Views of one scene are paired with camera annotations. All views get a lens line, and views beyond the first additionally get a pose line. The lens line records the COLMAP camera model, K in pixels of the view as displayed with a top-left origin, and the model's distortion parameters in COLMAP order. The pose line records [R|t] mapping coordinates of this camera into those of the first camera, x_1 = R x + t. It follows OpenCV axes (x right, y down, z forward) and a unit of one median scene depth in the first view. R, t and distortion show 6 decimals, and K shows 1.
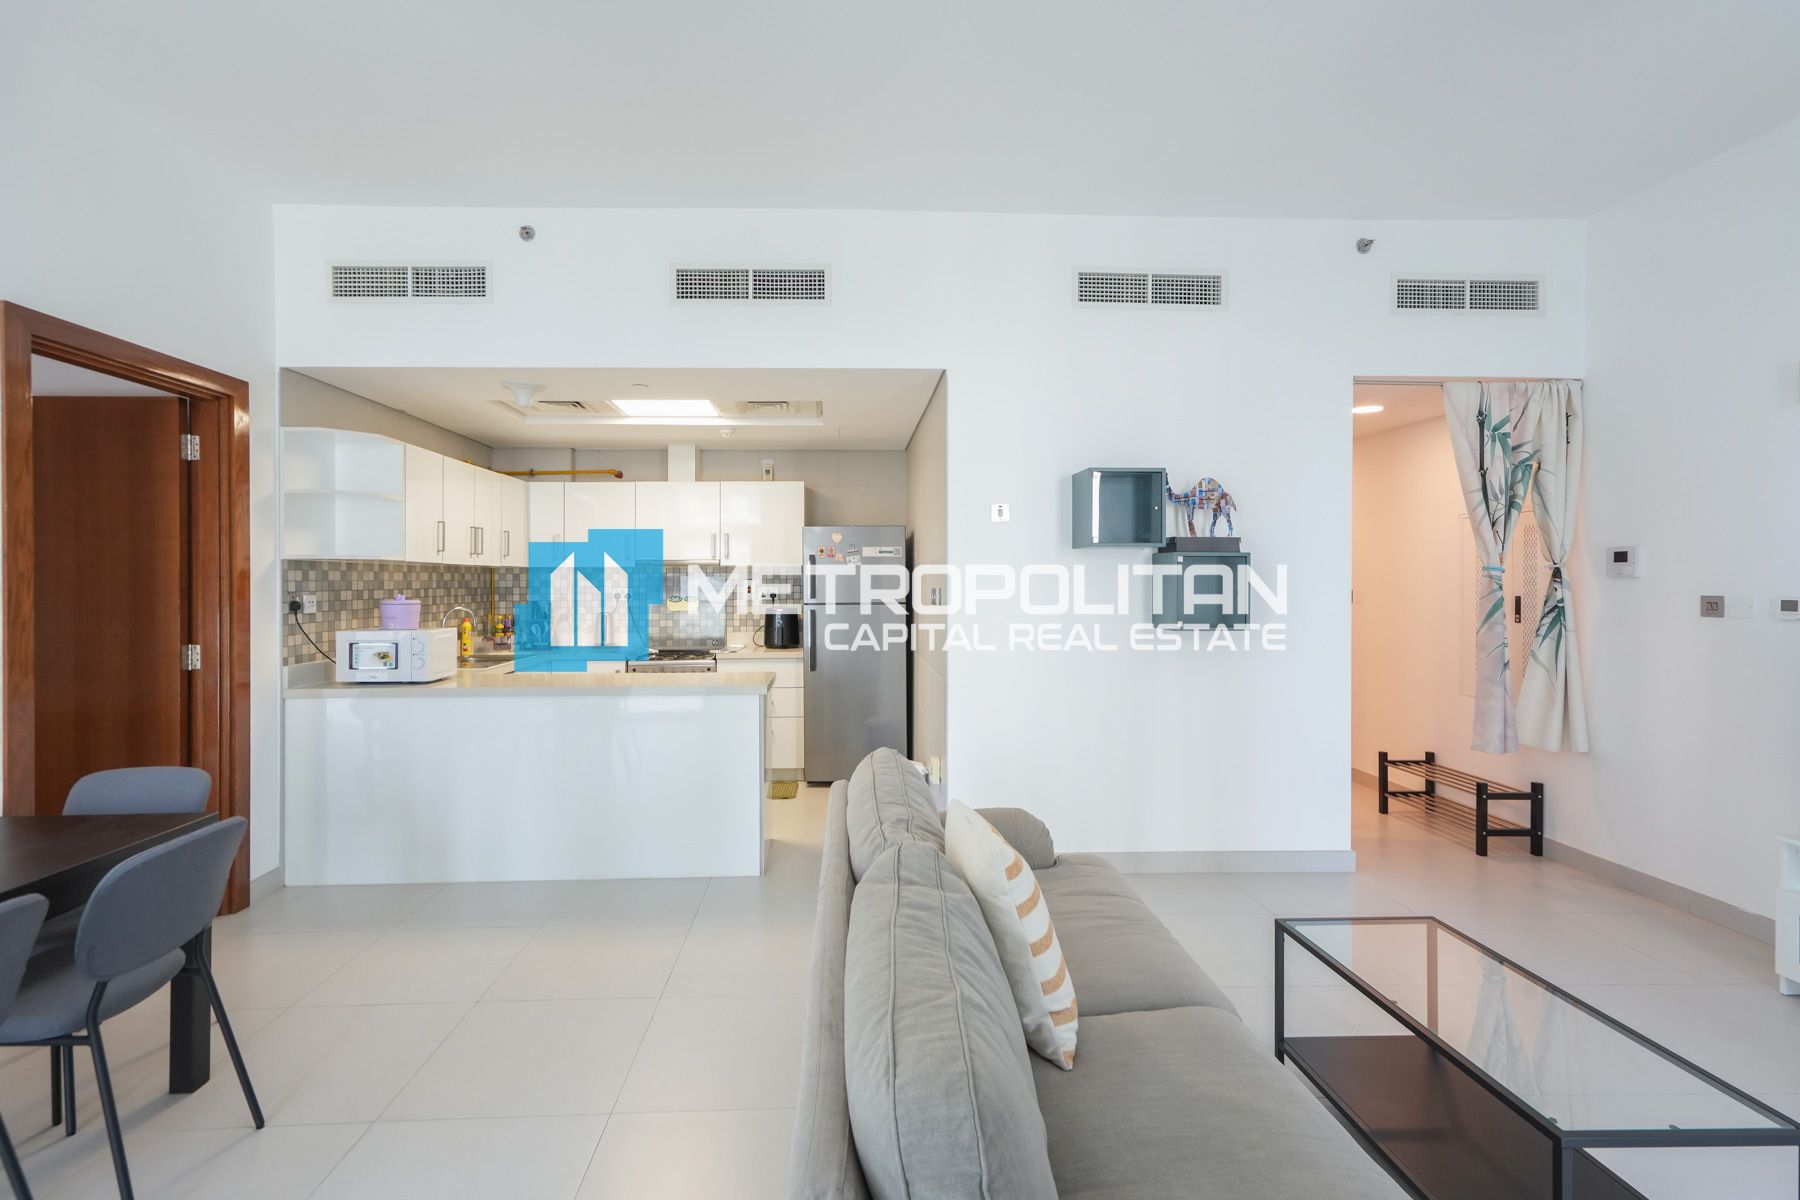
lens RADIAL K [[839.2, 0, 891.2], [0, 839.2, 585.9], [0, 0, 1]] dist [0.017616, 0.004576]
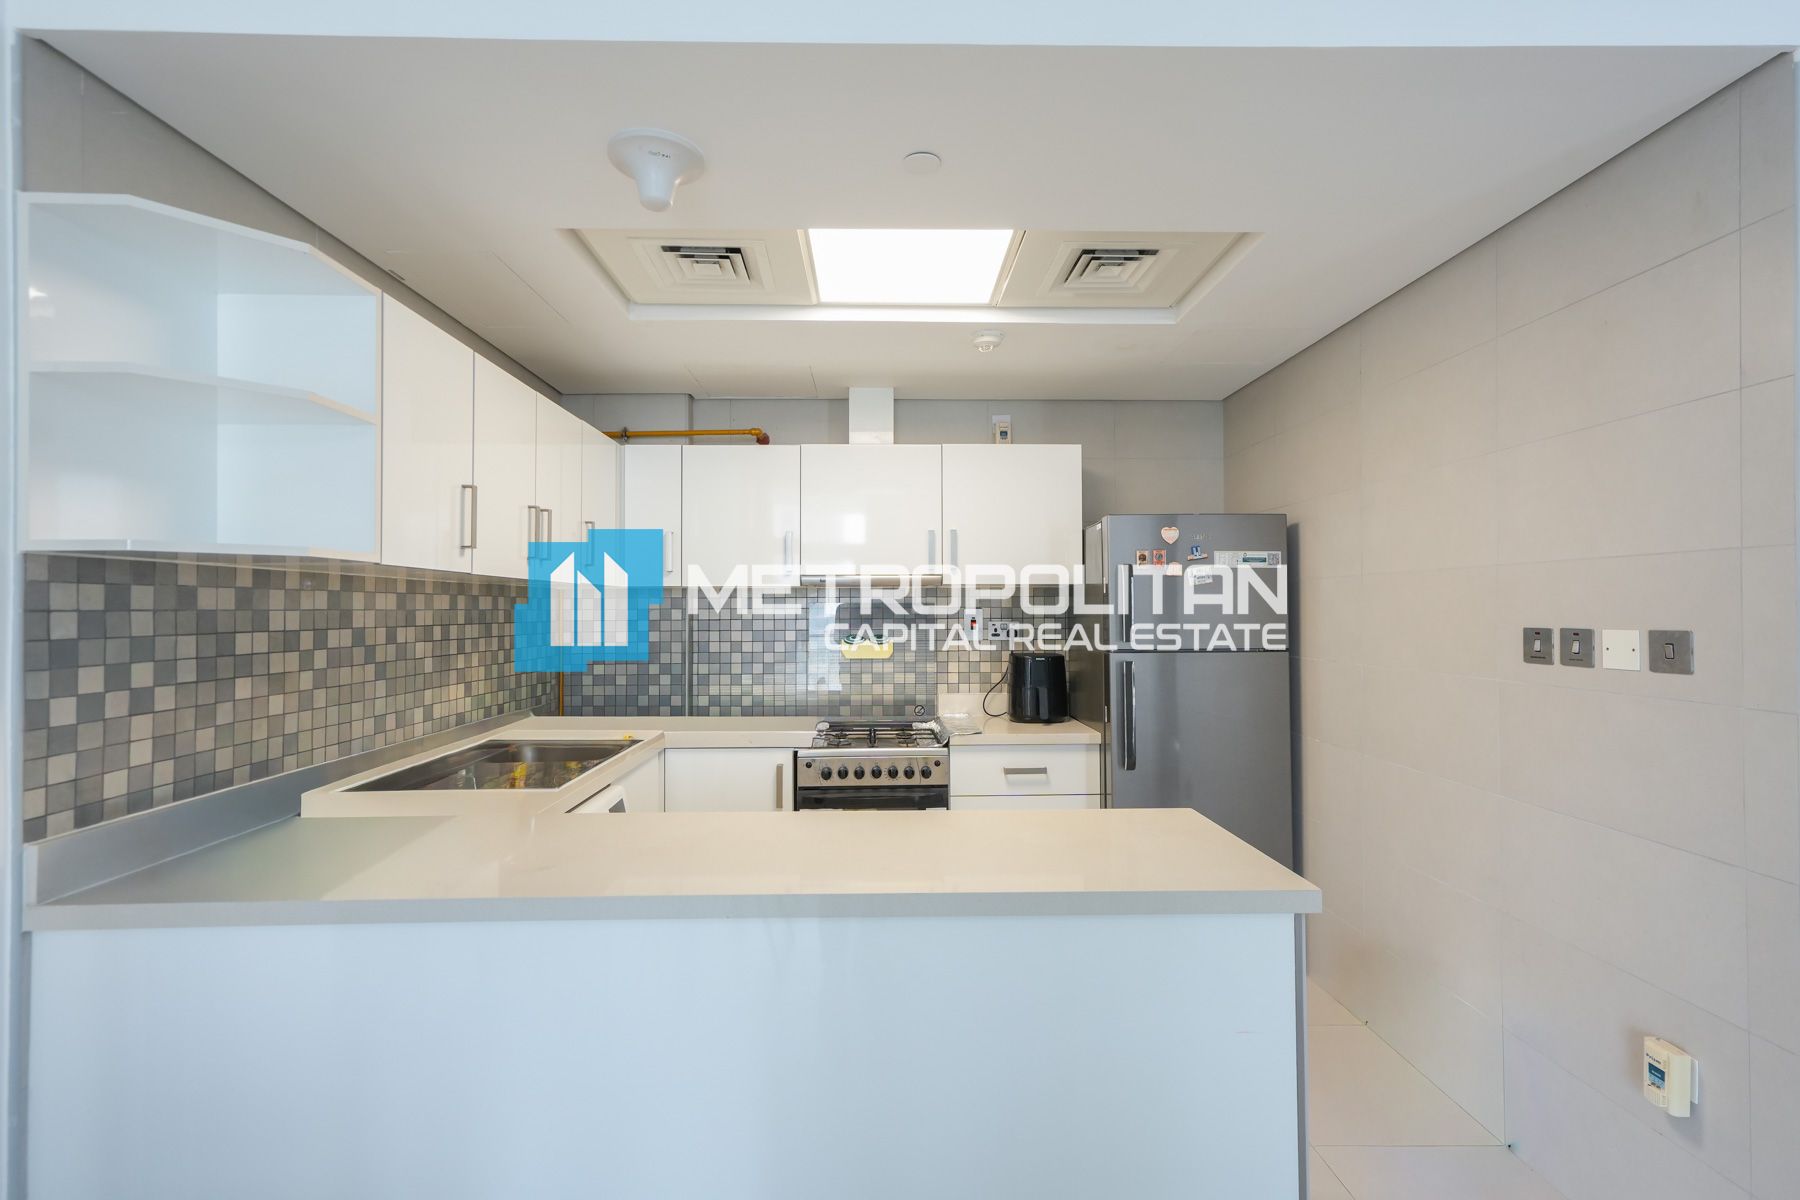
lens RADIAL K [[839.2, 0, 927.9], [0, 839.2, 611.7], [0, 0, 1]] dist [0.017616, 0.004576]
pose [[0.999942, 0.000642, -0.010748, -0.272573], [-0.000667, 0.999997, -0.002383, -0.004164], [0.010747, 0.002390, 0.999939, 0.533094]]
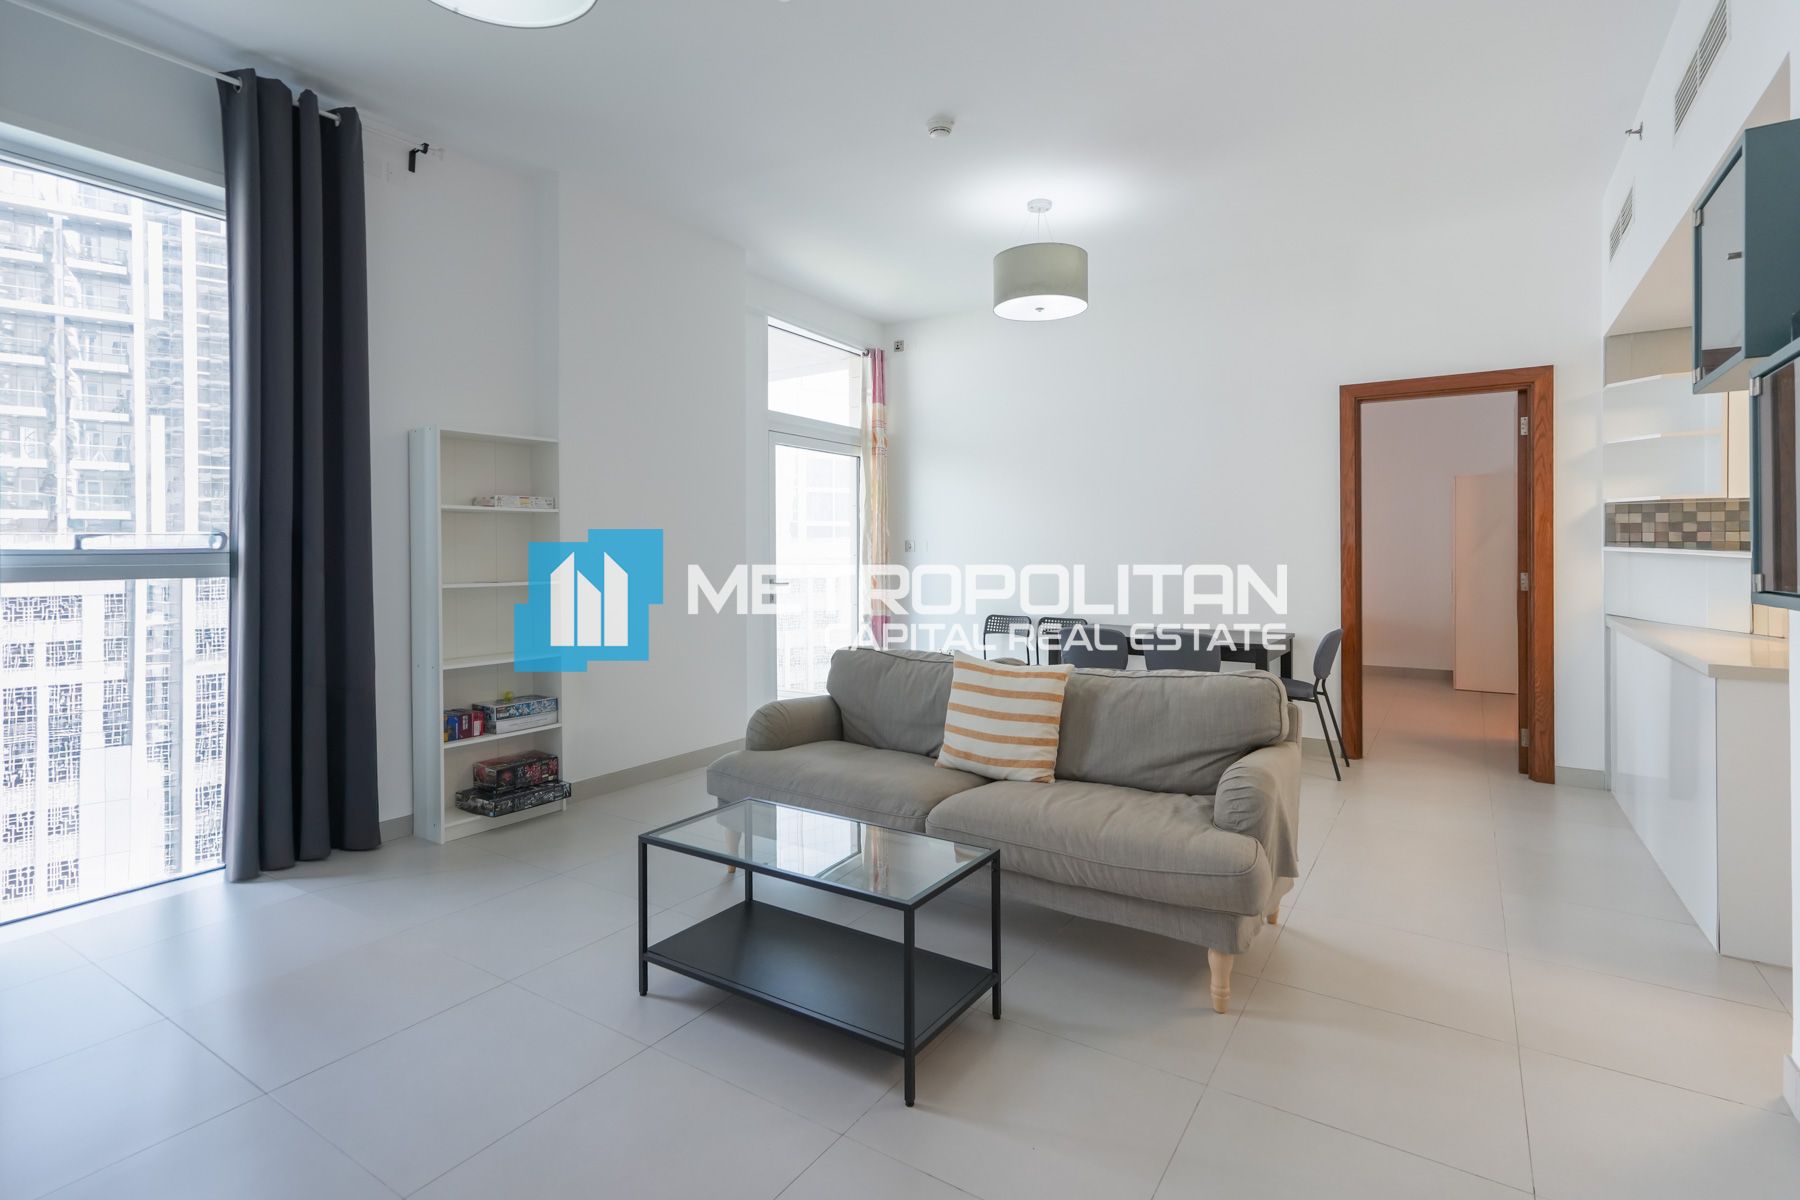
lens RADIAL K [[839.2, 0, 872.2], [0, 839.2, 548.5], [0, 0, 1]] dist [0.017616, 0.004576]
pose [[-0.591492, -0.000149, -0.806311, 0.682302], [-0.006905, 0.999964, 0.004881, 0.025484], [0.806281, 0.008455, -0.591472, 0.745450]]
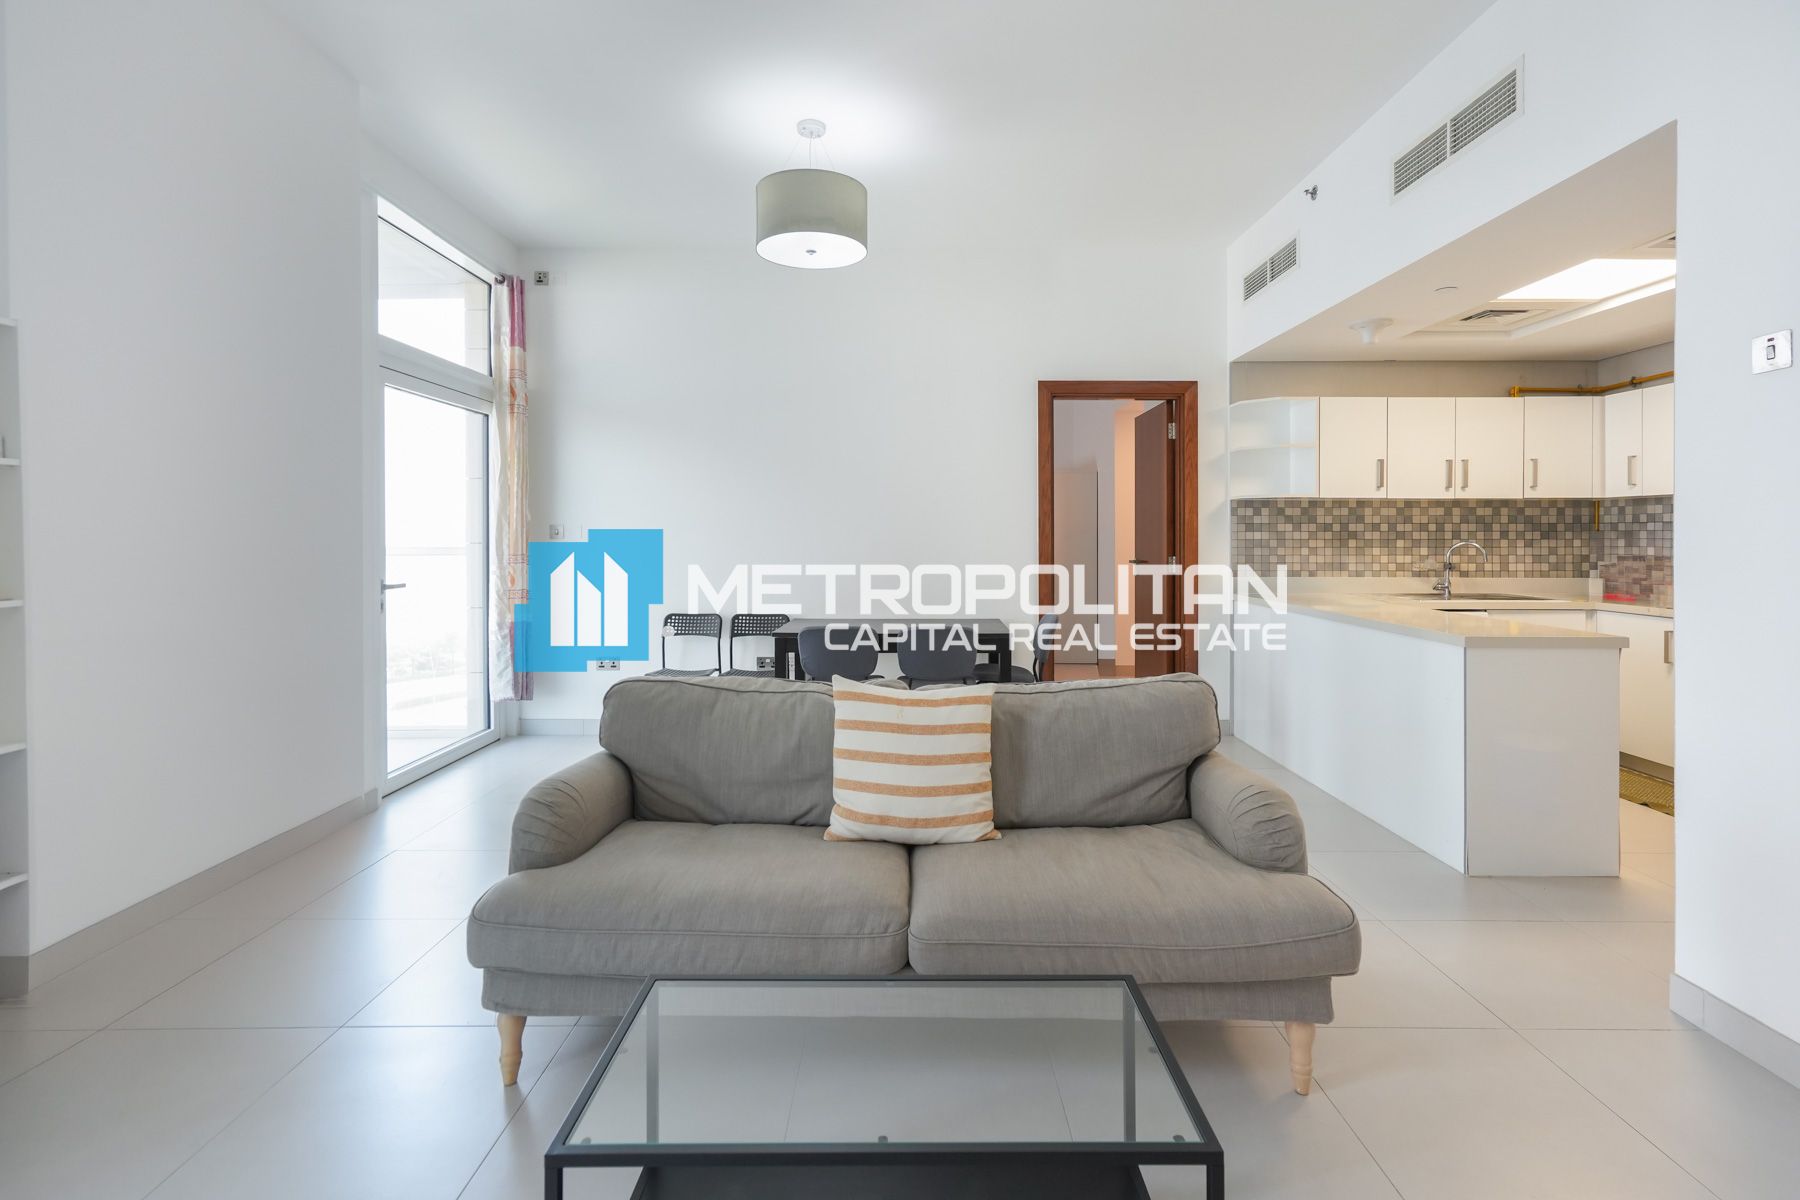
lens RADIAL K [[839.2, 0, 890.3], [0, 839.2, 537.3], [0, 0, 1]] dist [0.017616, 0.004576]
pose [[-0.061989, 0.005958, -0.998059, 0.593341], [-0.009573, 0.999933, 0.006563, 0.022638], [0.998031, 0.009961, -0.061928, 0.444526]]
